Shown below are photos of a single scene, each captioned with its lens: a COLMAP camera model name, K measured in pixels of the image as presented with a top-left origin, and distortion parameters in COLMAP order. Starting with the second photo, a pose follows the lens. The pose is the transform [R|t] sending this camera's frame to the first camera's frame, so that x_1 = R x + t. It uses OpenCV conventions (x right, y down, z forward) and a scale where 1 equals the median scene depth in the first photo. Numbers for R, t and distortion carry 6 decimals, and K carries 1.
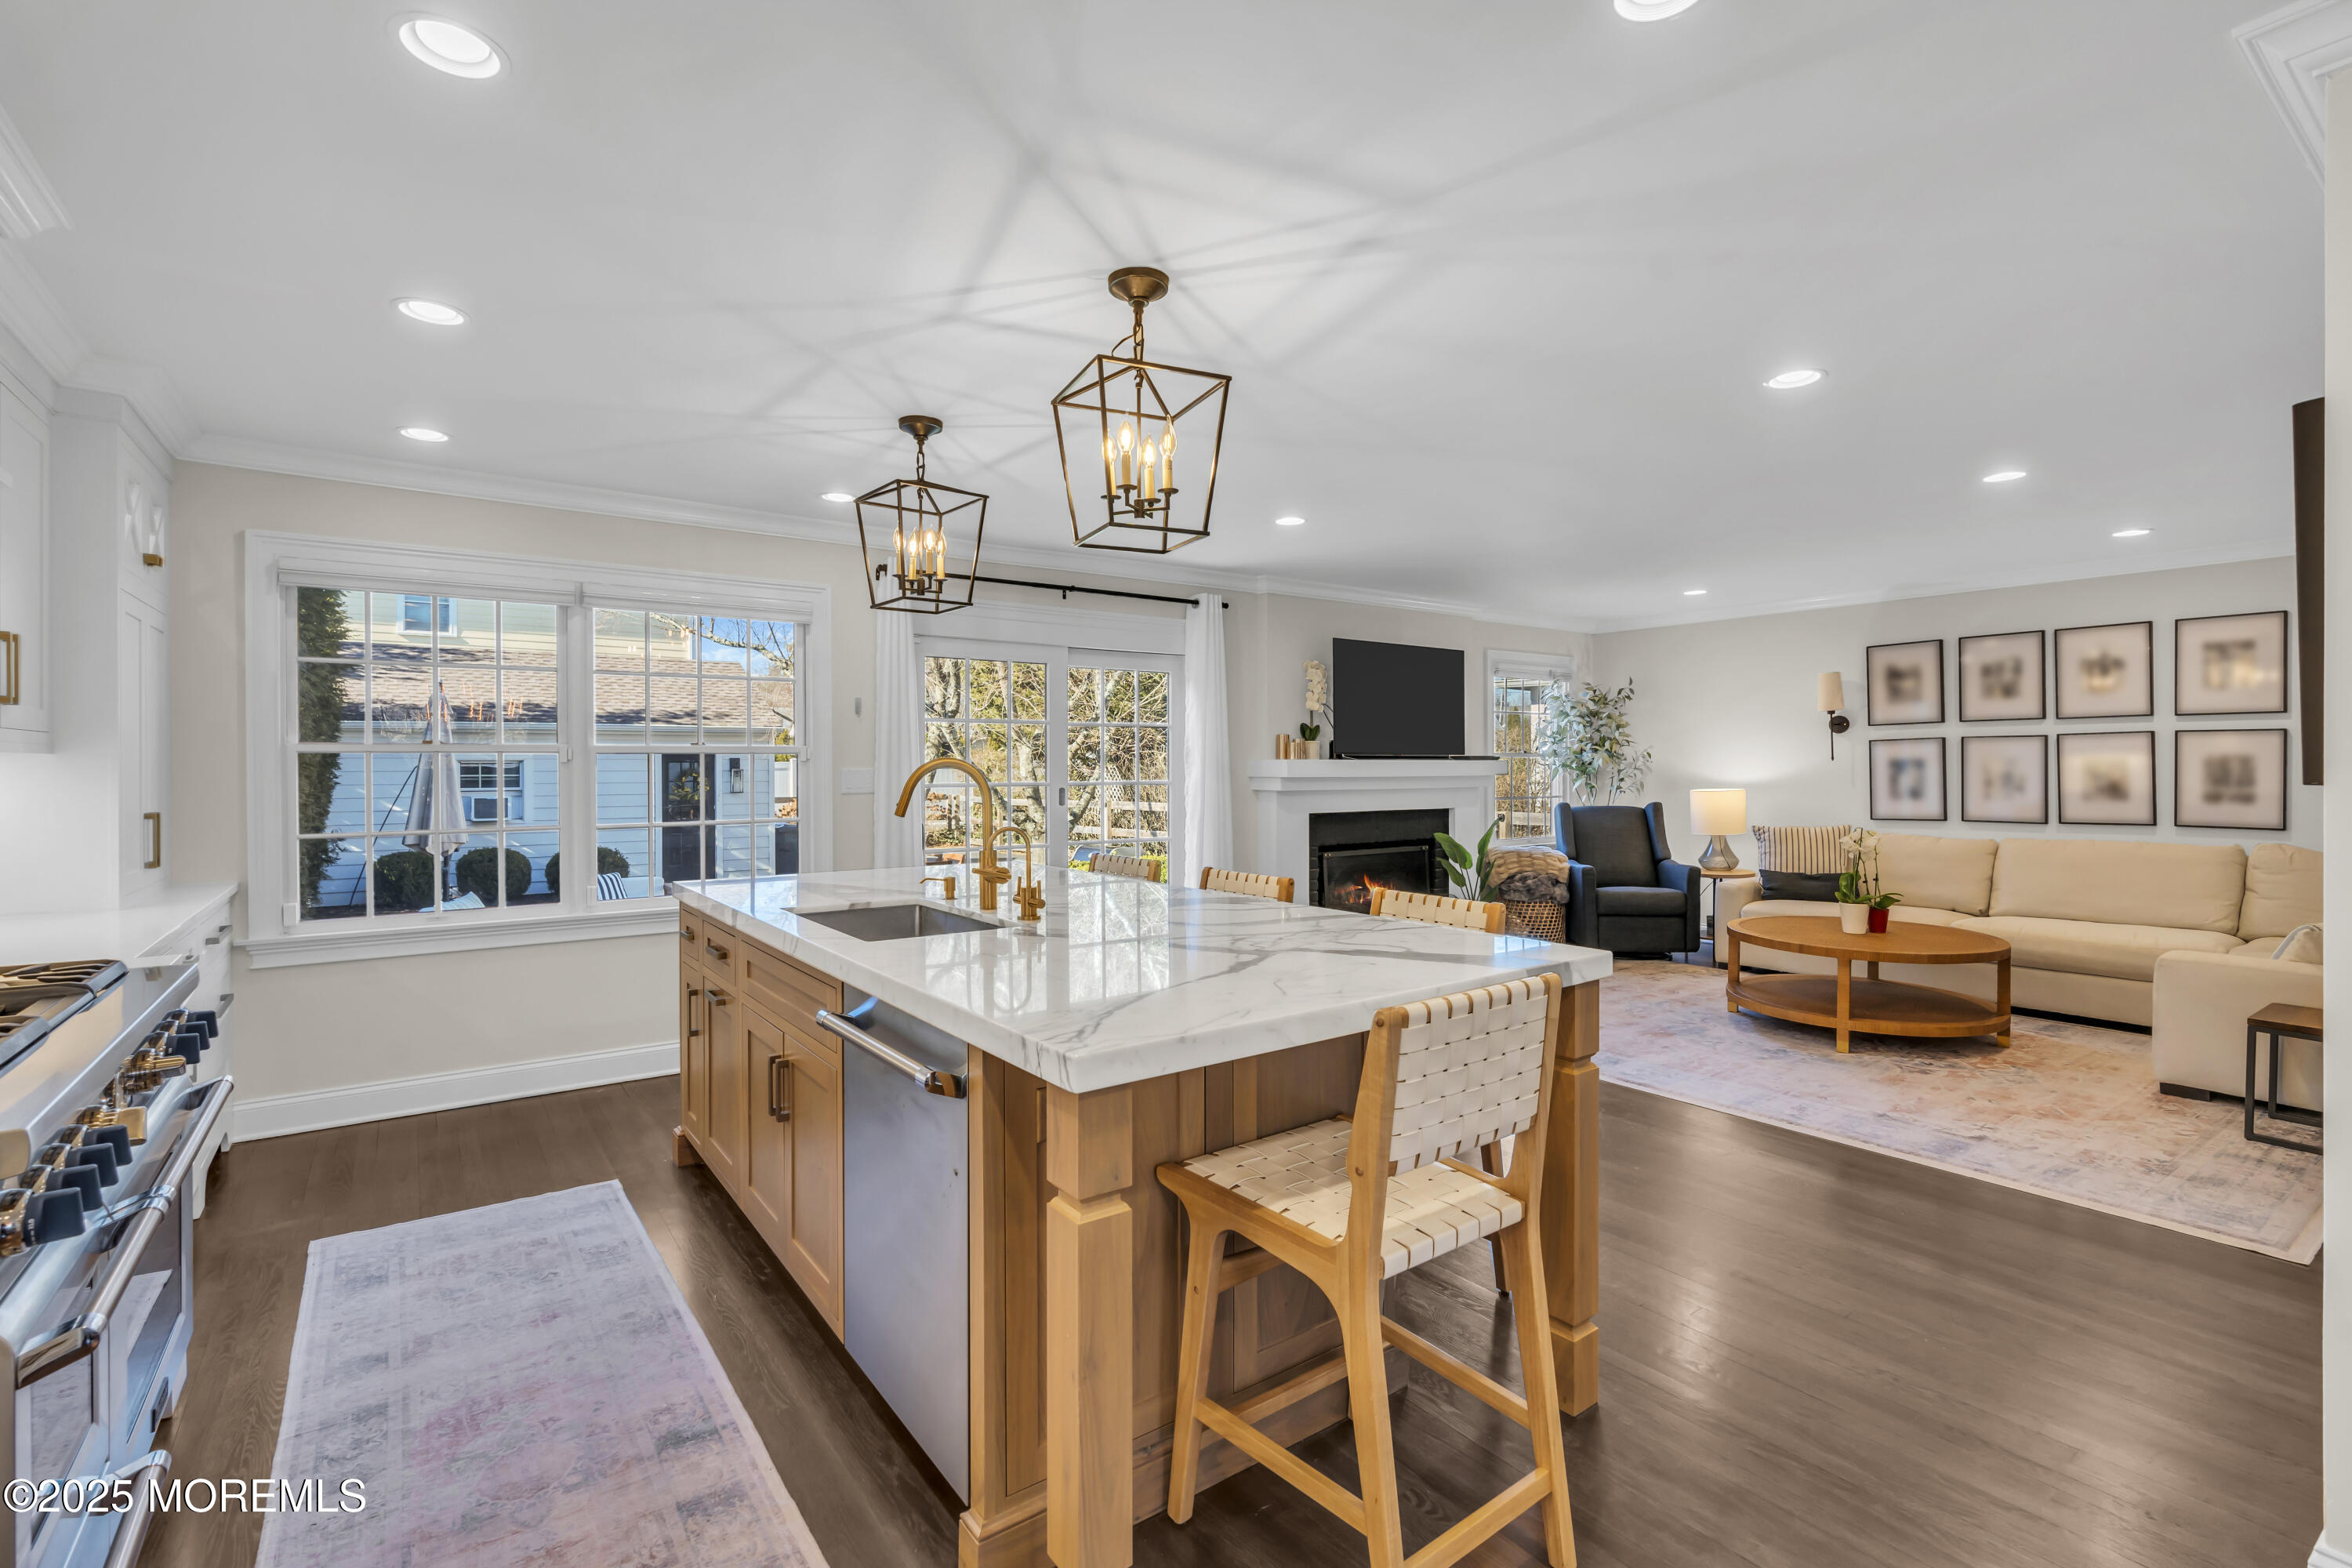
lens RADIAL K [[1061.8, 0, 1166.3], [0, 1061.8, 770.2], [0, 0, 1]] dist [-0.011143, 0.003754]
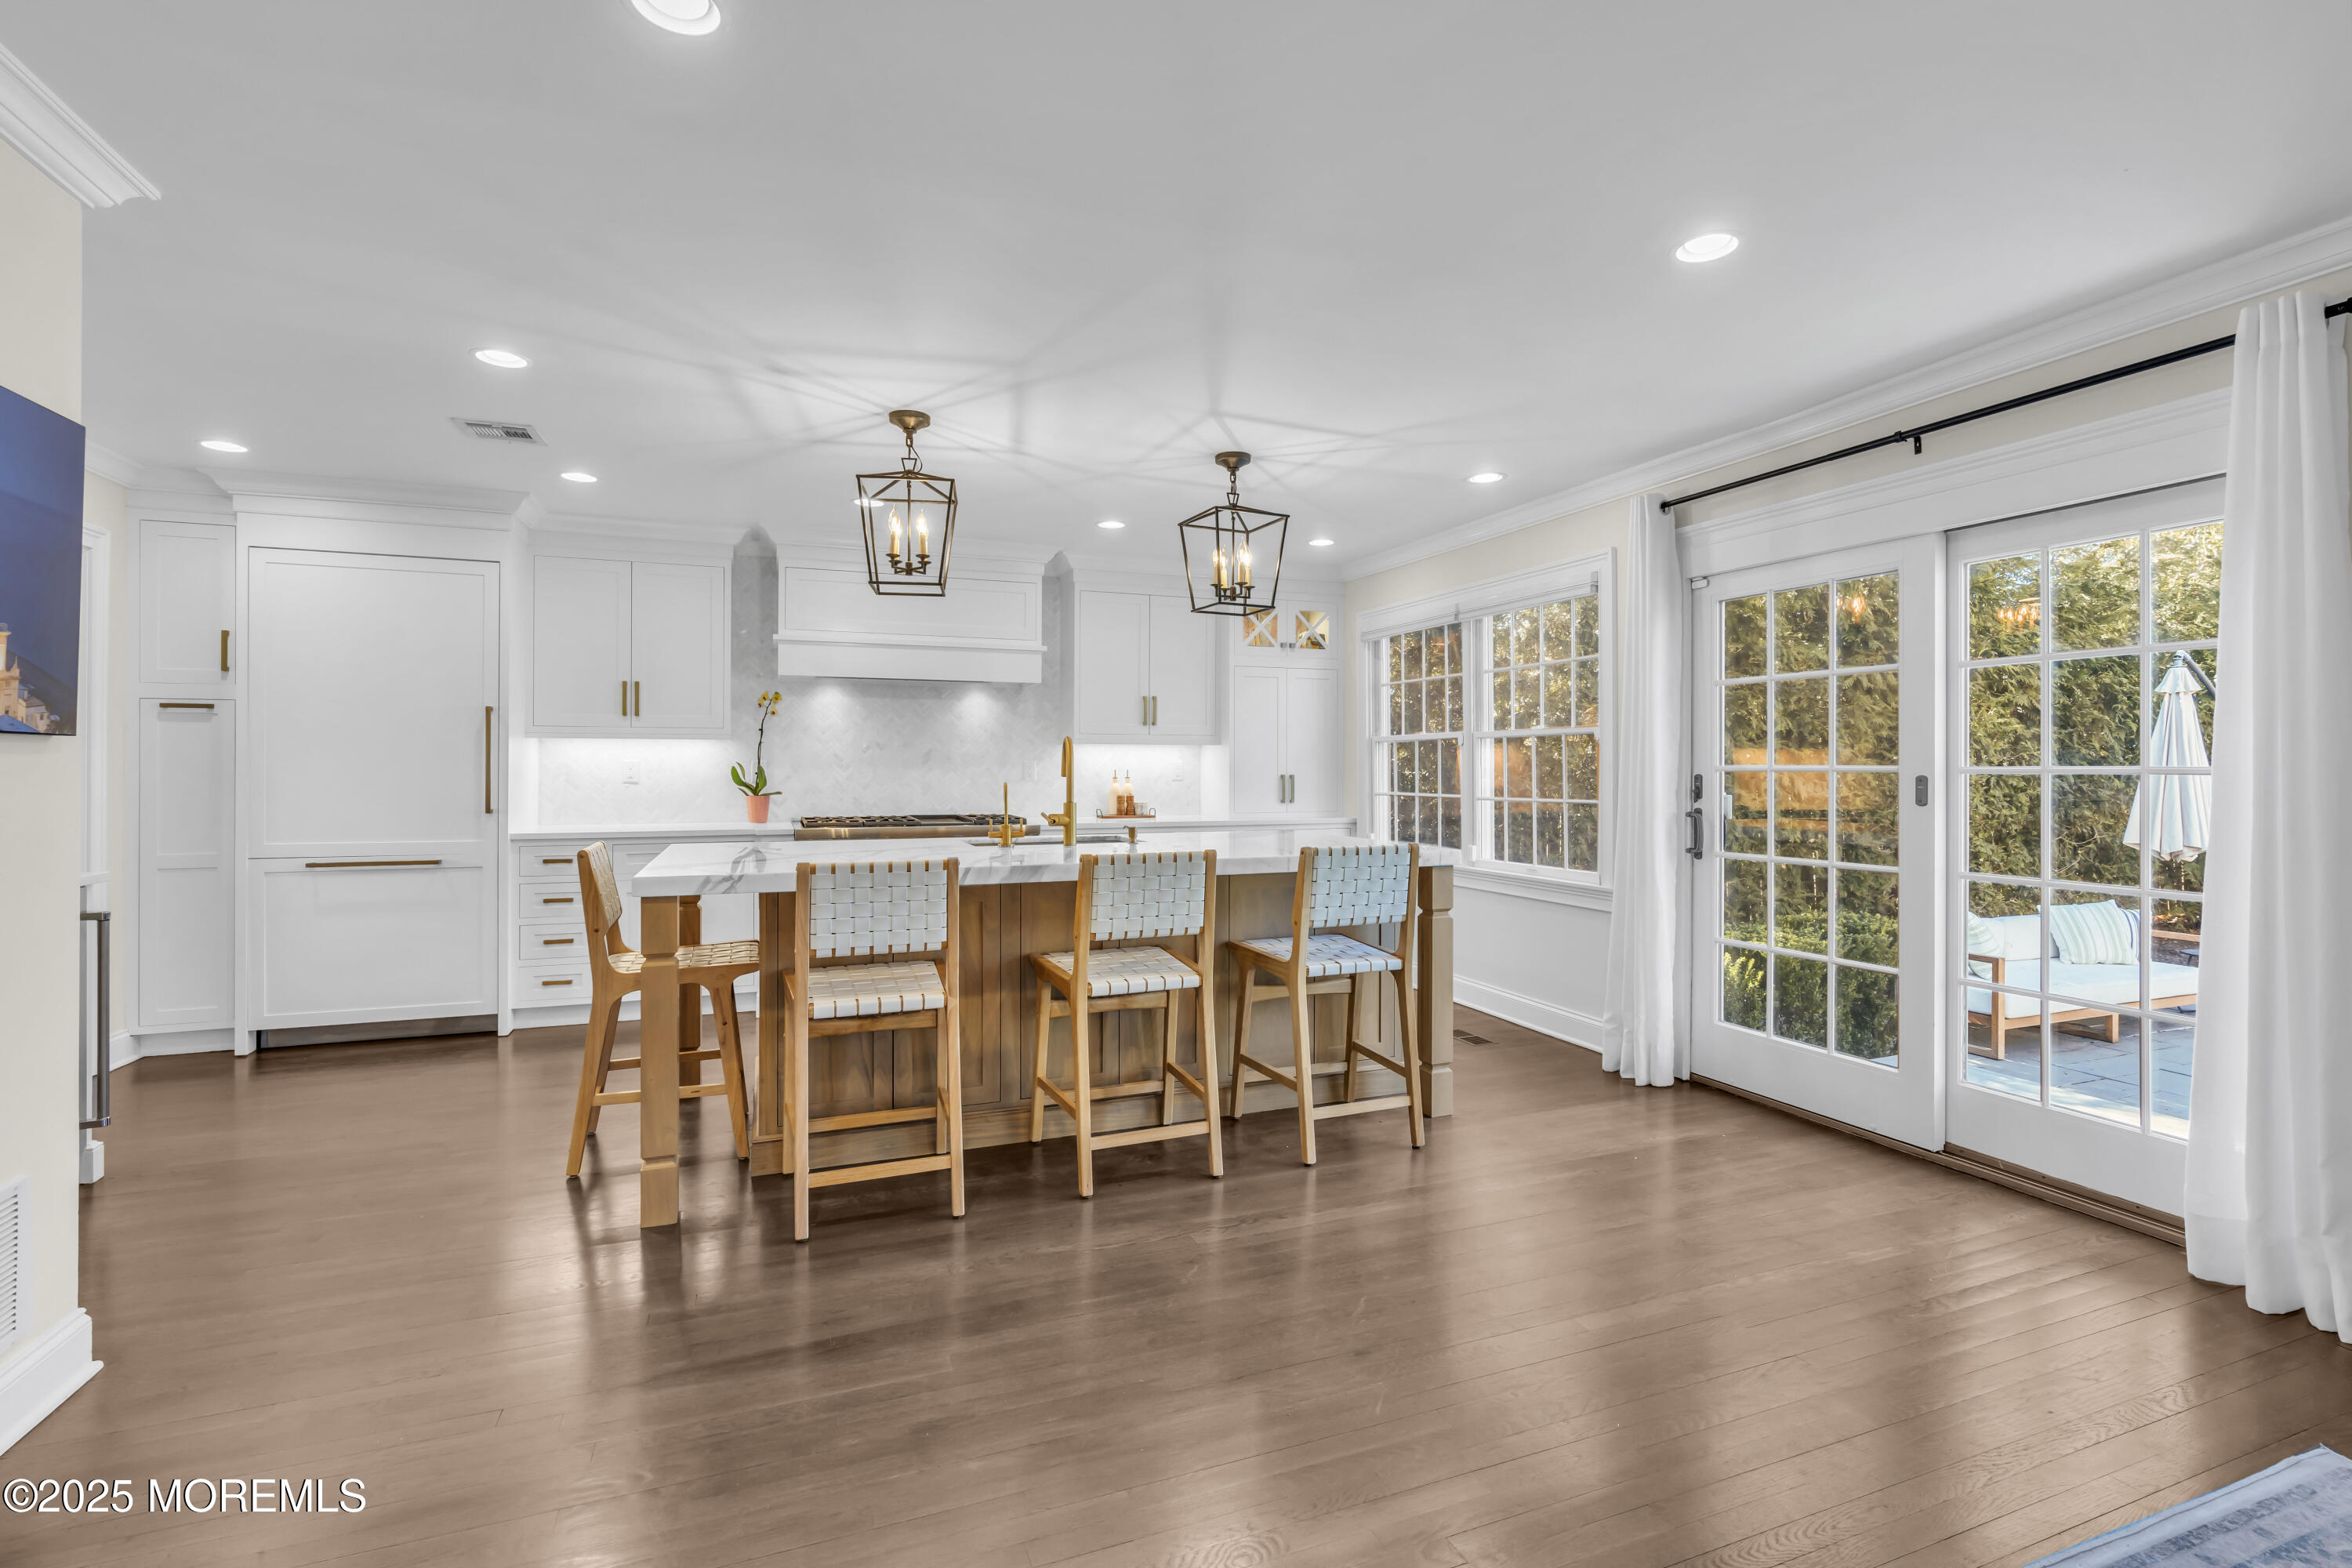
lens RADIAL K [[1061.8, 0, 1180.5], [0, 1061.8, 770.3], [0, 0, 1]] dist [-0.011143, 0.003754]
pose [[-0.255430, 0.005951, -0.966809, 0.585891], [-0.005758, 0.999954, 0.007676, 0.011054], [0.966810, 0.007527, -0.255384, 0.774402]]
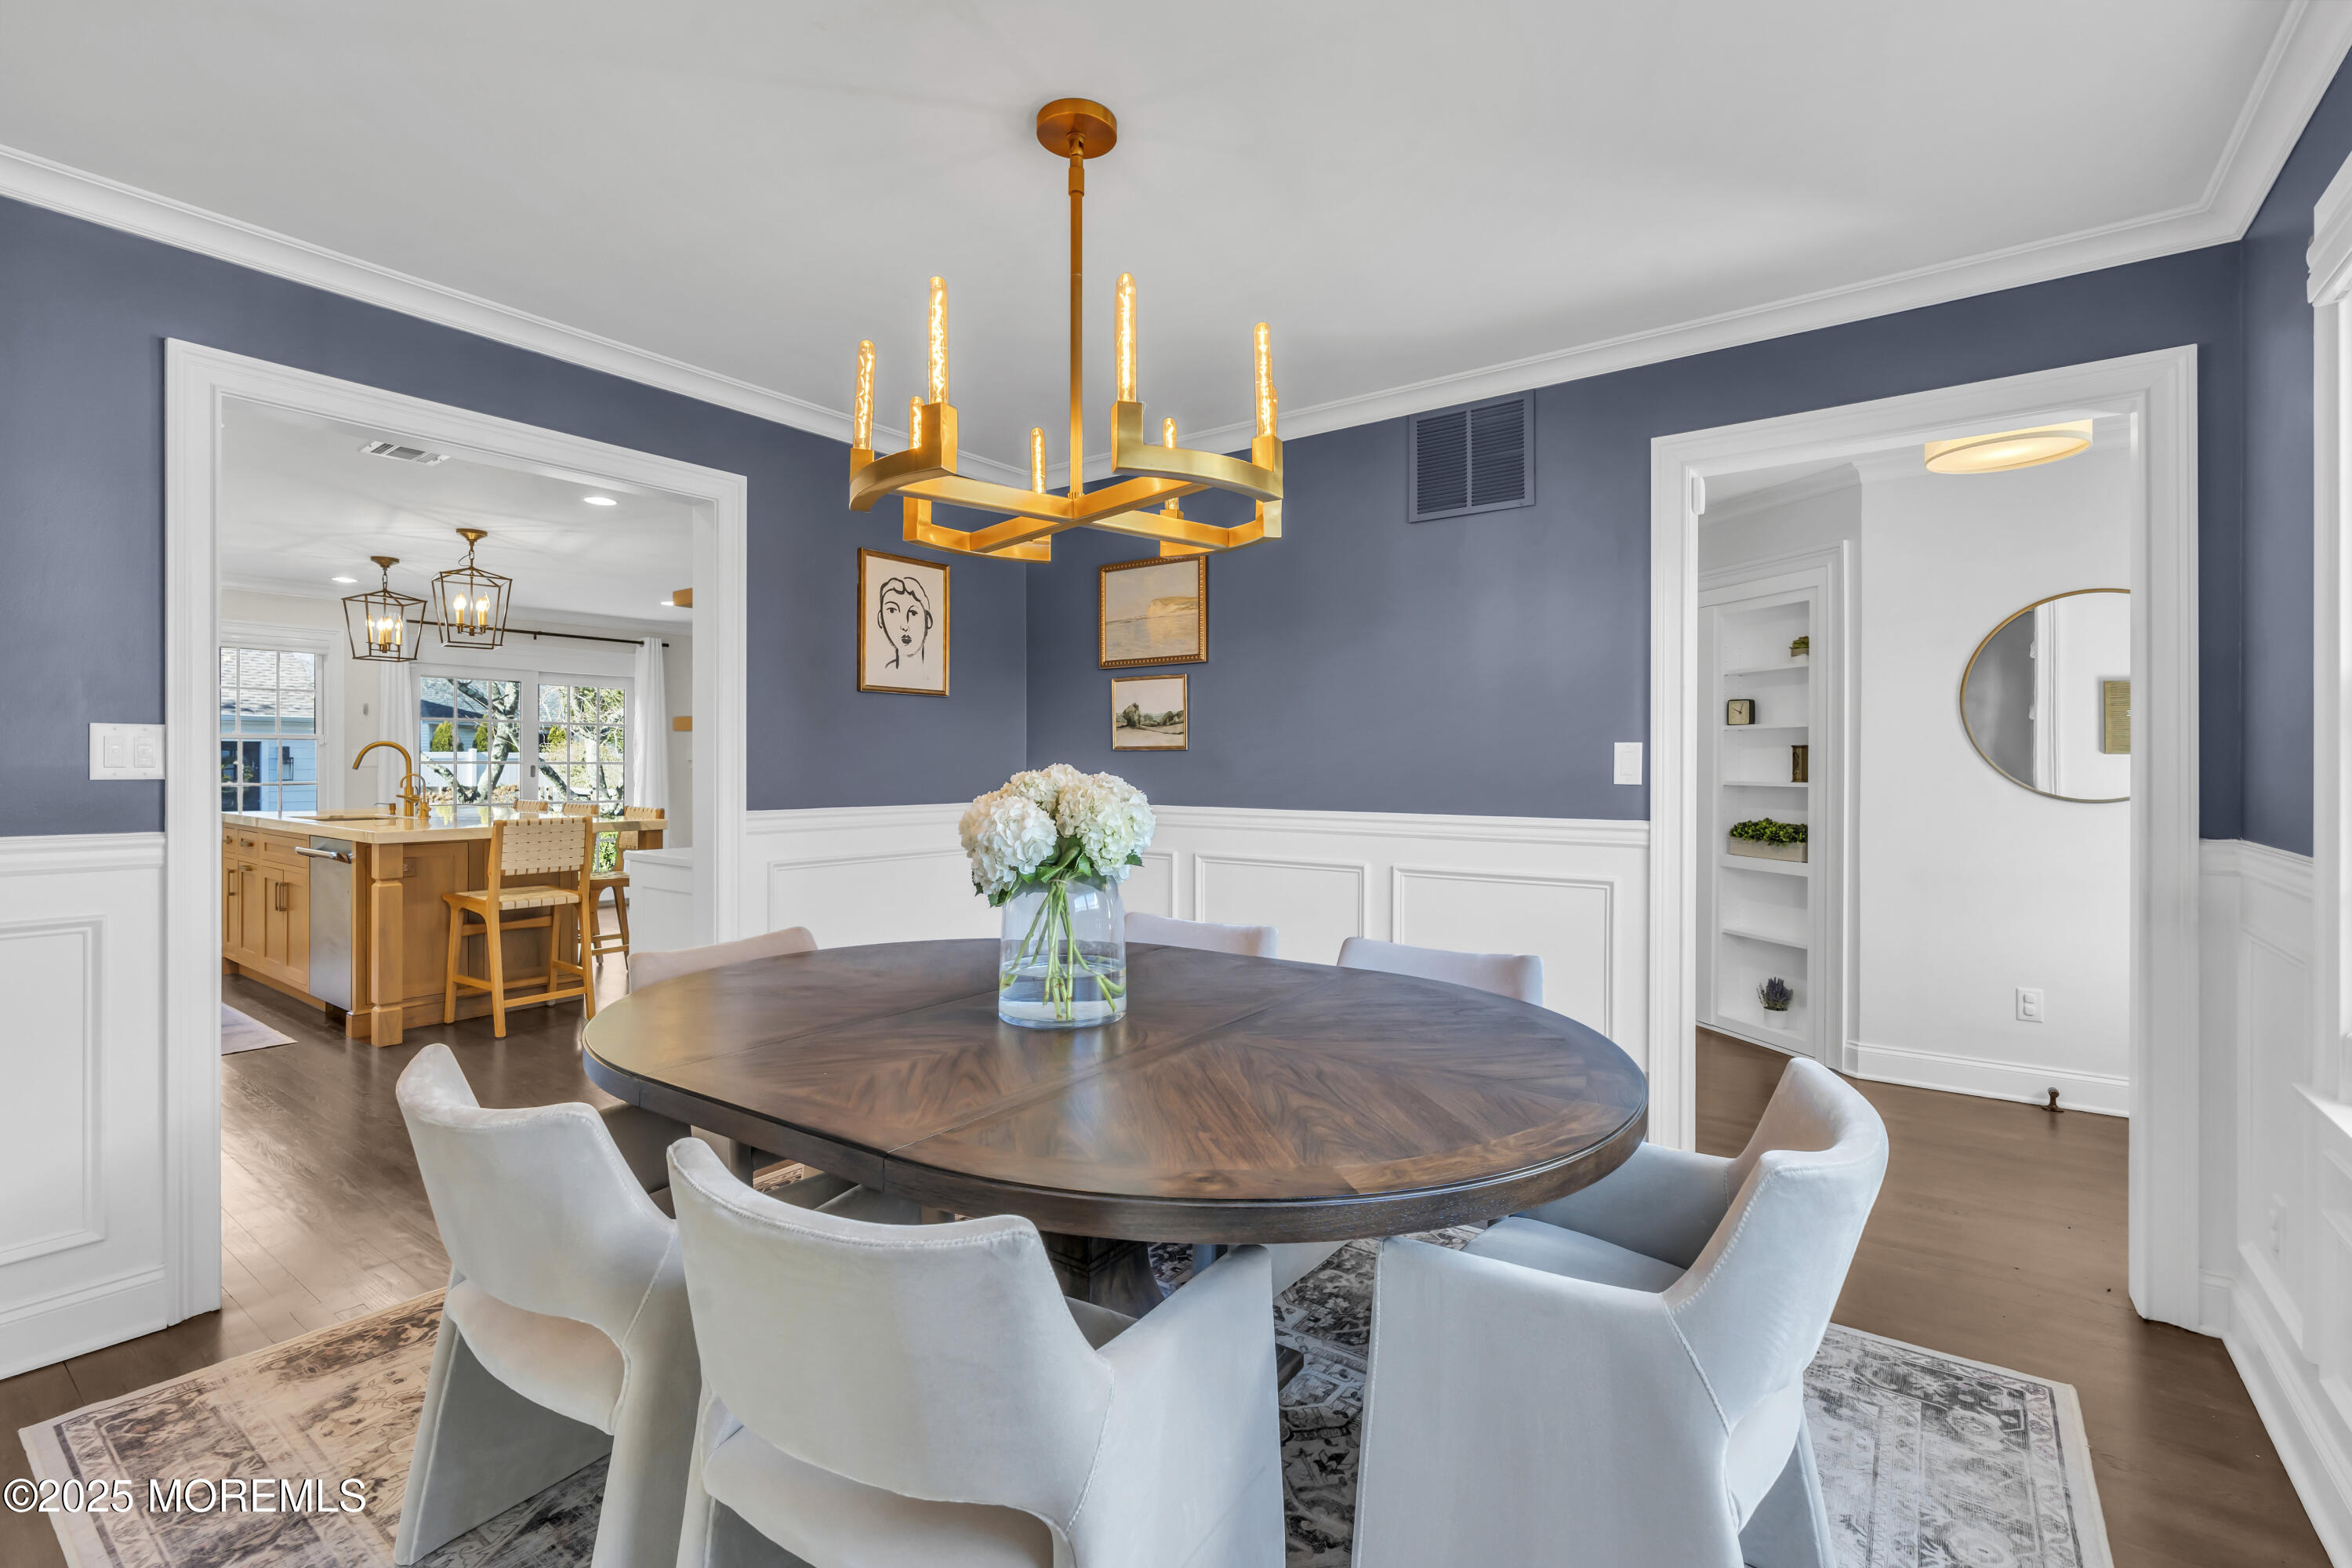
lens RADIAL K [[1061.8, 0, 1168.5], [0, 1061.8, 766.6], [0, 0, 1]] dist [-0.011143, 0.003754]
pose [[0.952826, 0.006740, 0.303441, 0.307786], [-0.006515, 0.999977, -0.001753, 0.015288], [-0.303446, -0.000306, 0.952849, -0.697282]]
